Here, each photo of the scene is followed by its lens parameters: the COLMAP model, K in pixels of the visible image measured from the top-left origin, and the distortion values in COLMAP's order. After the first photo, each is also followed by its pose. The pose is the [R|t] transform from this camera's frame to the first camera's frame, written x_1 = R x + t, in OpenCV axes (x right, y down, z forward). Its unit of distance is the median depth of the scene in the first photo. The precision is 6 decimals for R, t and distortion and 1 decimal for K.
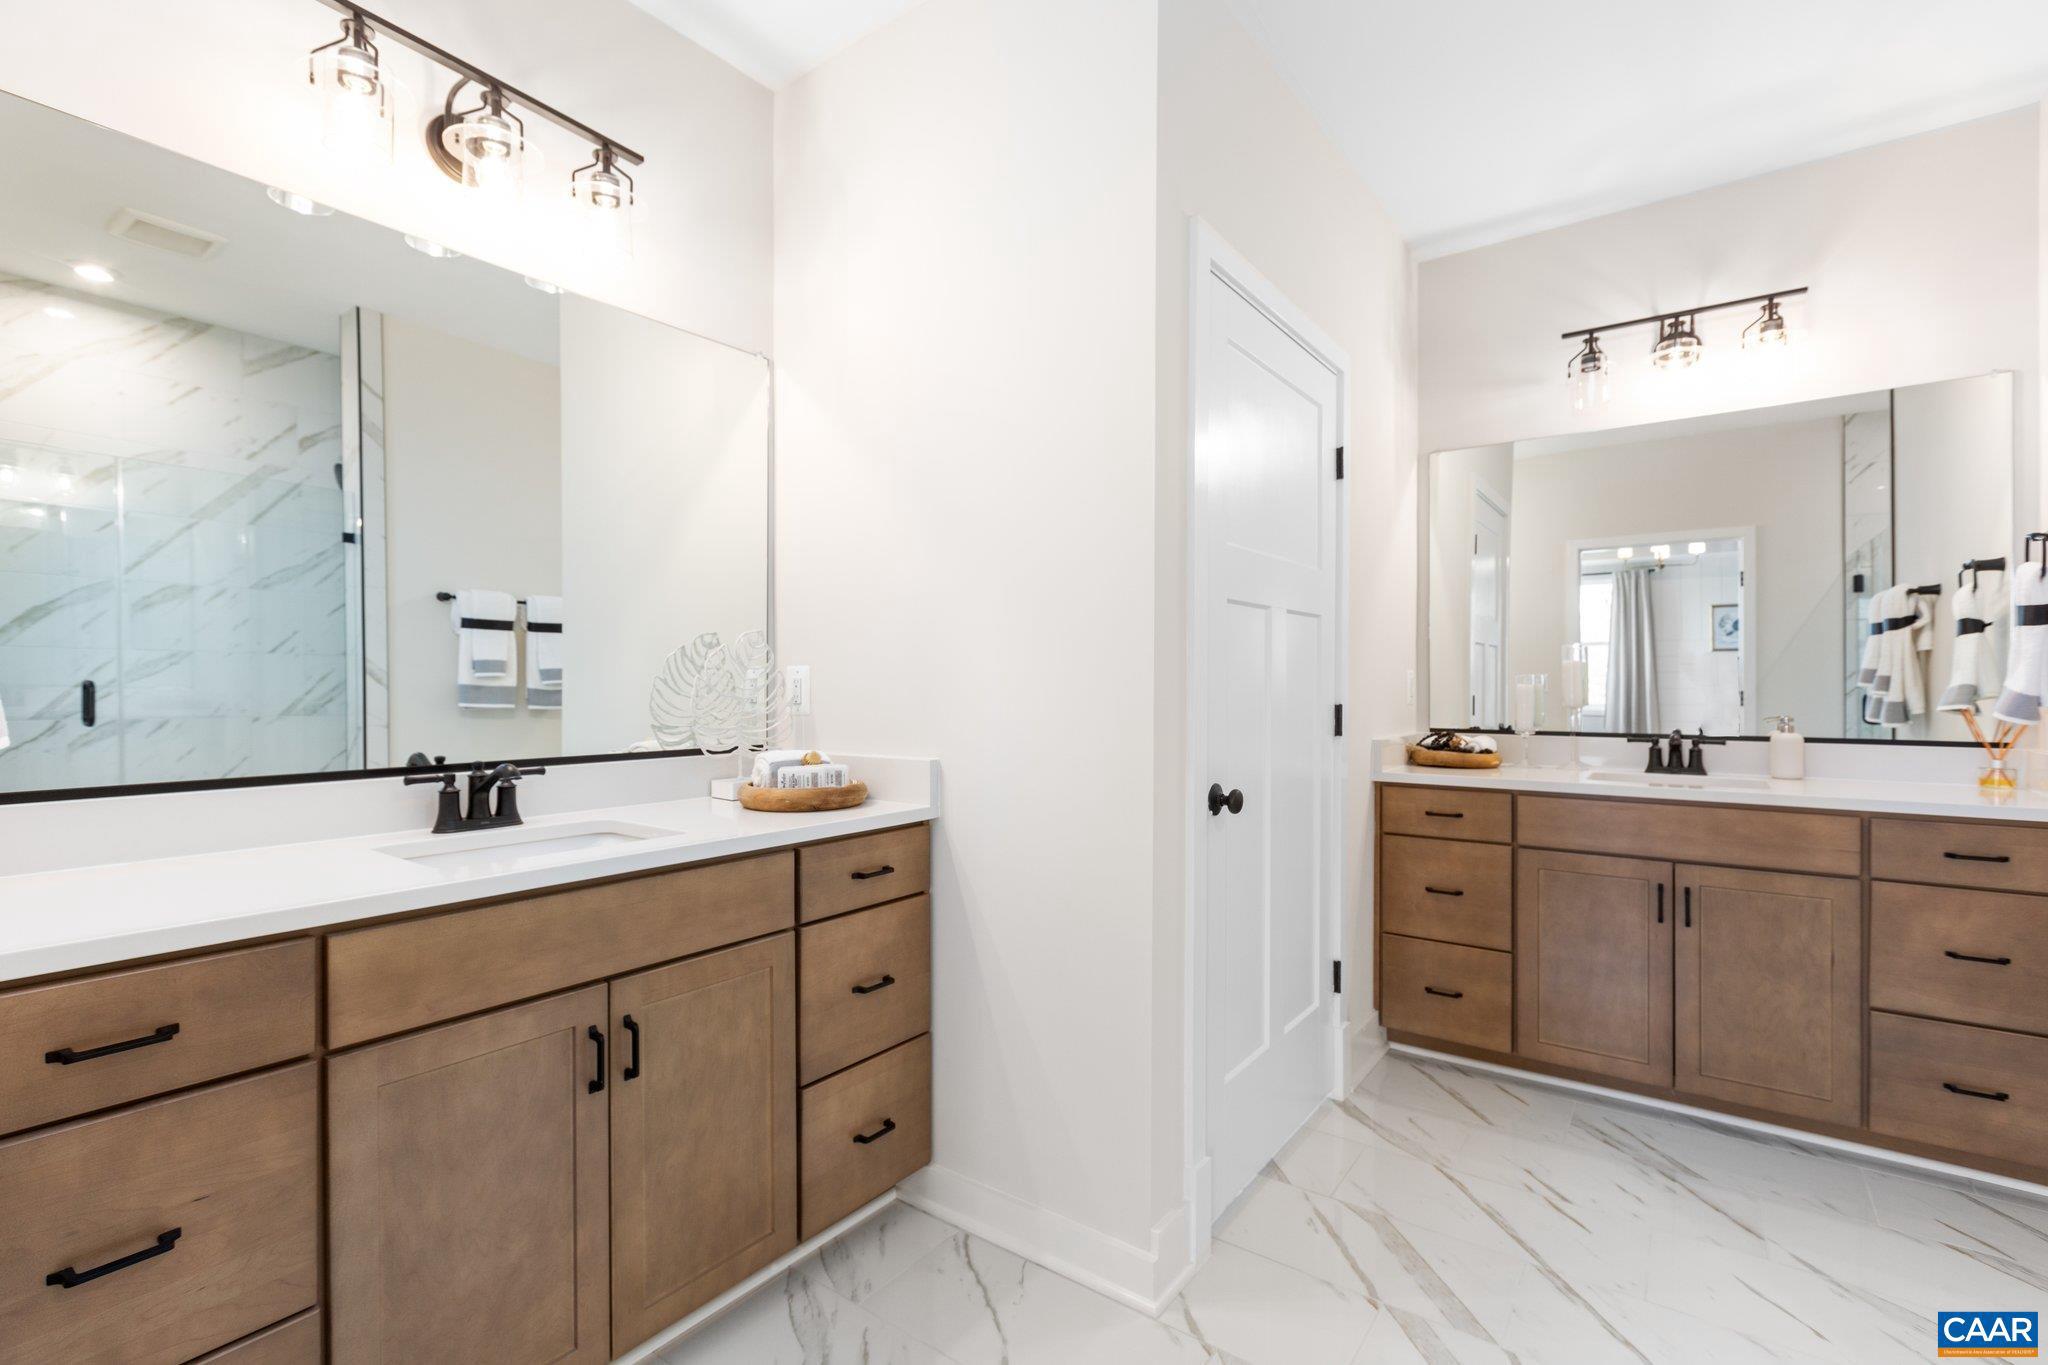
lens RADIAL K [[908.2, 0, 1030.8], [0, 908.2, 685.7], [0, 0, 1]] dist [0.003754, -0.001784]
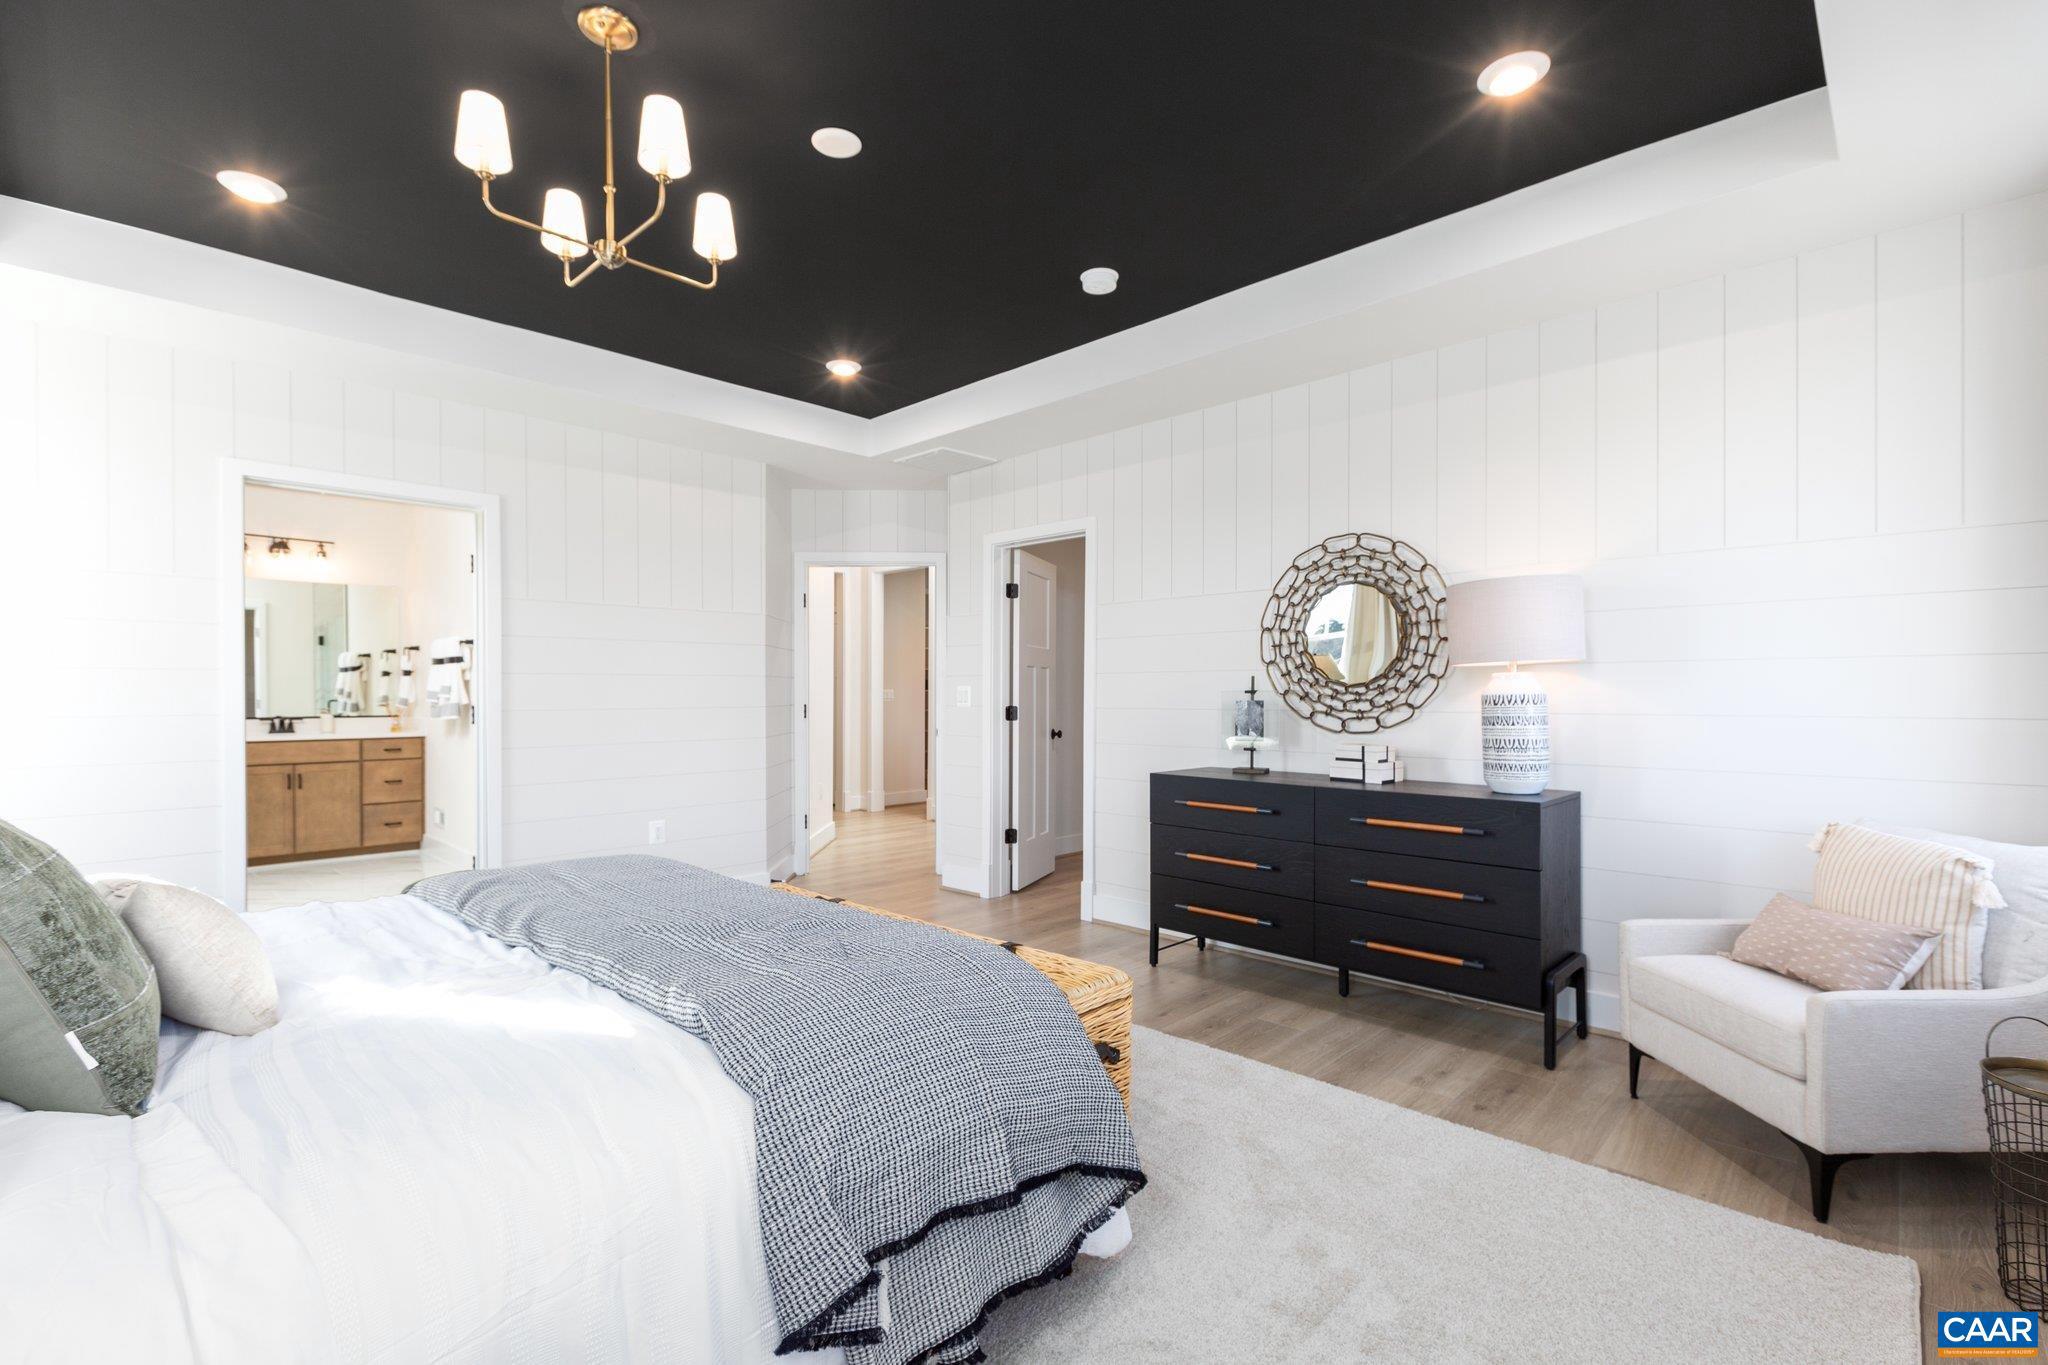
lens RADIAL K [[908.2, 0, 1020.7], [0, 908.2, 695.3], [0, 0, 1]] dist [0.003754, -0.001784]
pose [[0.123337, -0.002933, 0.992360, -1.439173], [0.006483, 0.999977, 0.002150, 0.006316], [-0.992344, 0.006169, 0.123353, -1.225324]]
